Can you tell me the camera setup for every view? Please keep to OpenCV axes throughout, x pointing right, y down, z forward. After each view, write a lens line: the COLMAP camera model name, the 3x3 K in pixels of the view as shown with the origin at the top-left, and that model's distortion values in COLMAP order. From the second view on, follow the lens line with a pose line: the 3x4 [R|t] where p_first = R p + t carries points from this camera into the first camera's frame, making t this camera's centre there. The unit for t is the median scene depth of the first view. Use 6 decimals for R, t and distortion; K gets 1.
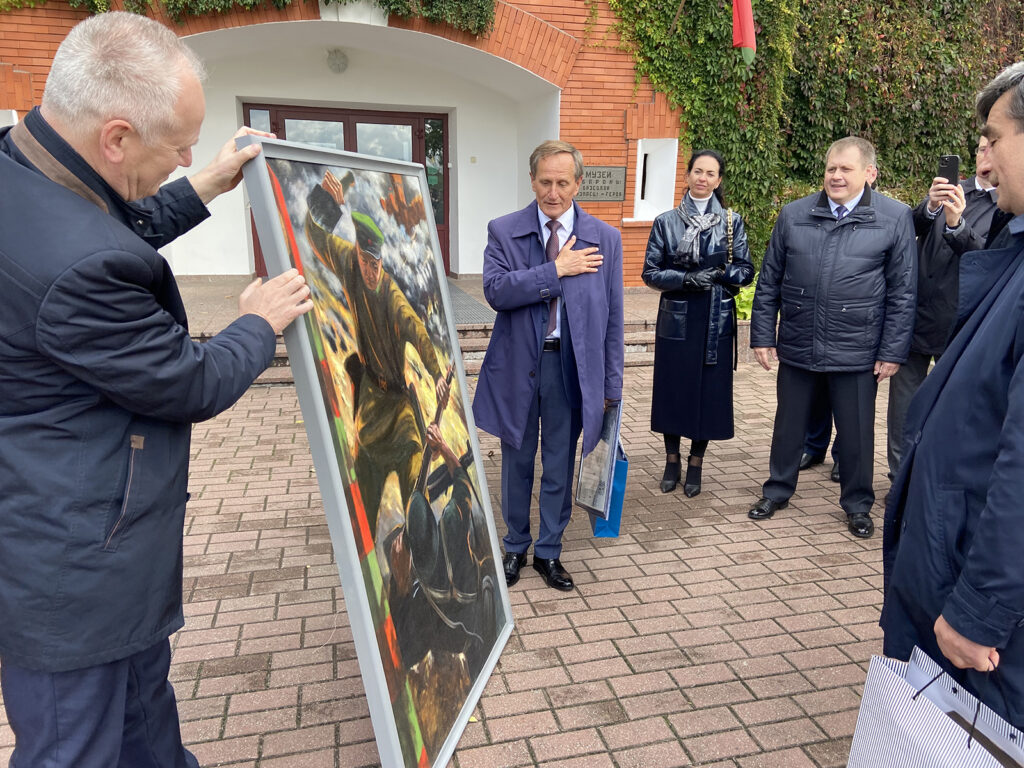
lens RADIAL K [[787.4, 0, 513.0], [0, 787.4, 398.2], [0, 0, 1]] dist [0.101552, -0.115405]
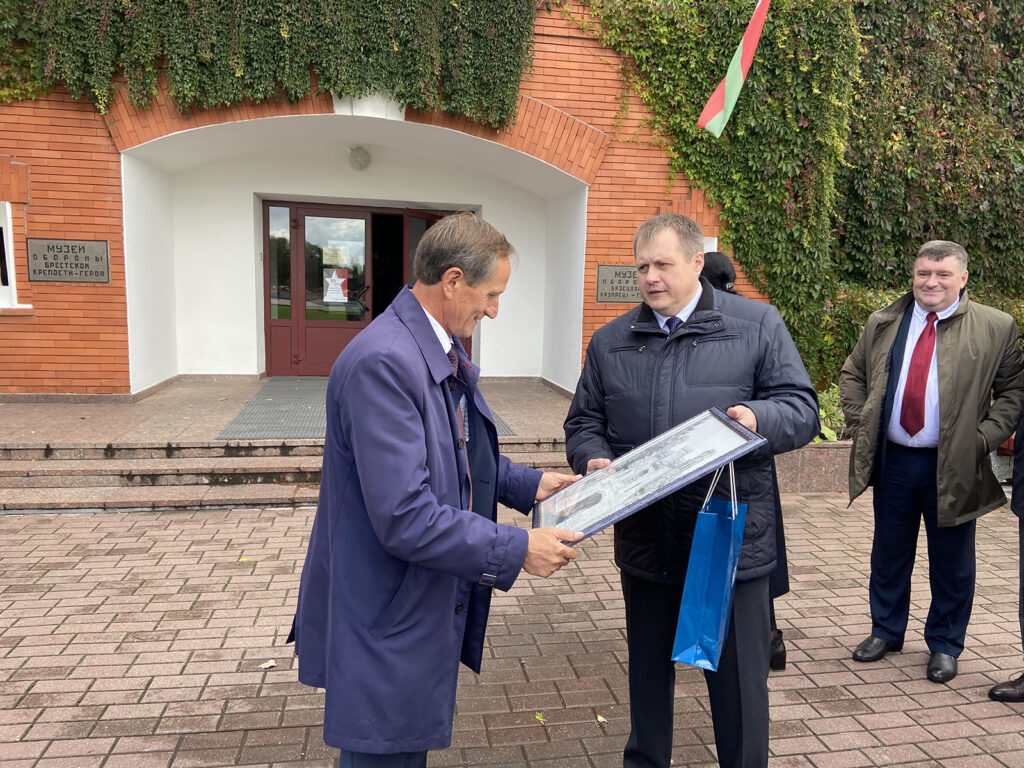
lens RADIAL K [[787.4, 0, 513.0], [0, 787.4, 398.2], [0, 0, 1]] dist [0.101552, -0.115405]
pose [[0.997692, 0.021340, -0.064465, 0.036545], [-0.028878, 0.992550, -0.118365, -0.028467], [0.061459, 0.119953, 0.990875, 0.105966]]
